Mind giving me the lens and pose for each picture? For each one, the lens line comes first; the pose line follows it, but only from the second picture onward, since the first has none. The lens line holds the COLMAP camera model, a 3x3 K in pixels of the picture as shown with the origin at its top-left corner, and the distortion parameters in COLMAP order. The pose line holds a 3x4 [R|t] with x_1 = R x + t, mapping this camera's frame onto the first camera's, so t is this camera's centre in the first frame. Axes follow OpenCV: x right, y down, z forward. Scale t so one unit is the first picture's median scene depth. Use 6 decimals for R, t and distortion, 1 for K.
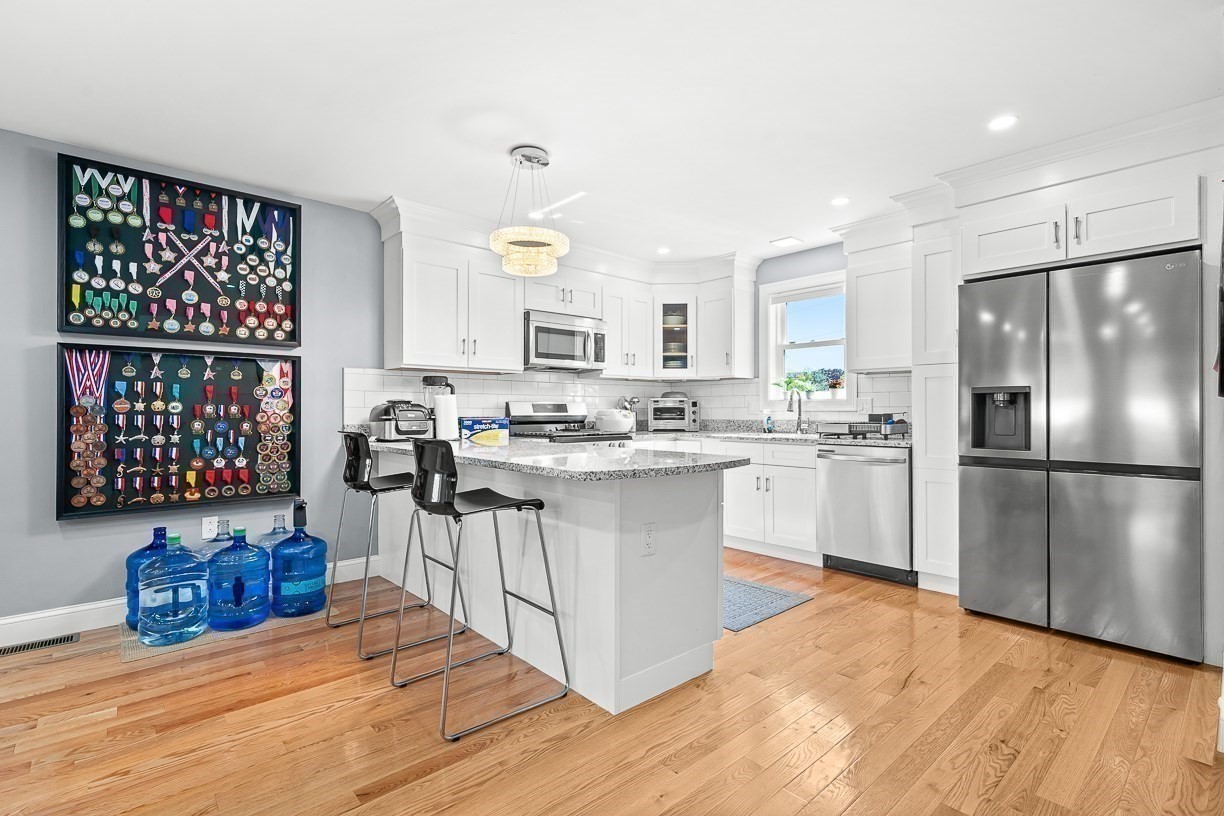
lens RADIAL K [[571.9, 0, 603.0], [0, 571.9, 409.5], [0, 0, 1]] dist [0.001962, 0.000310]
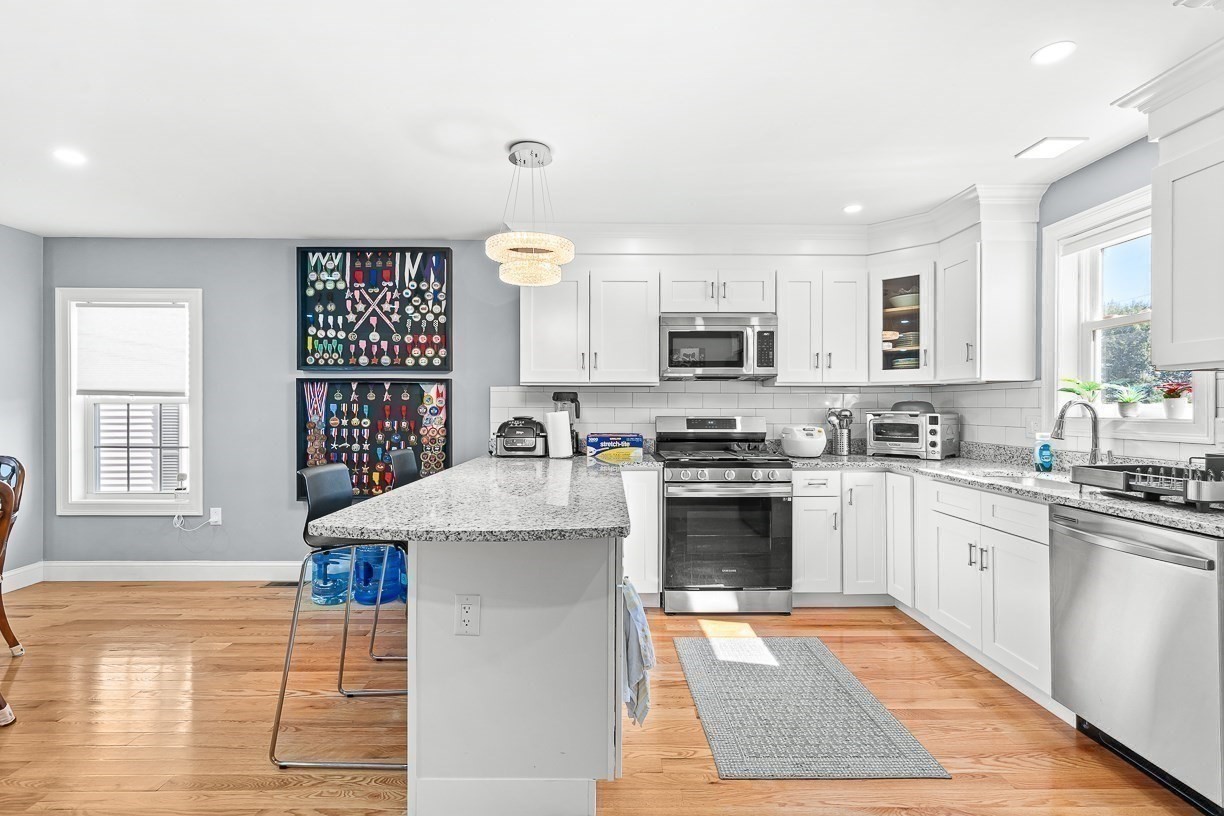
lens RADIAL K [[571.9, 0, 609.9], [0, 571.9, 409.5], [0, 0, 1]] dist [0.001962, 0.000310]
pose [[0.754039, 0.004709, -0.656813, 0.485086], [-0.001226, 0.999983, 0.005762, -0.038693], [0.656829, -0.003540, 0.754031, 0.350824]]
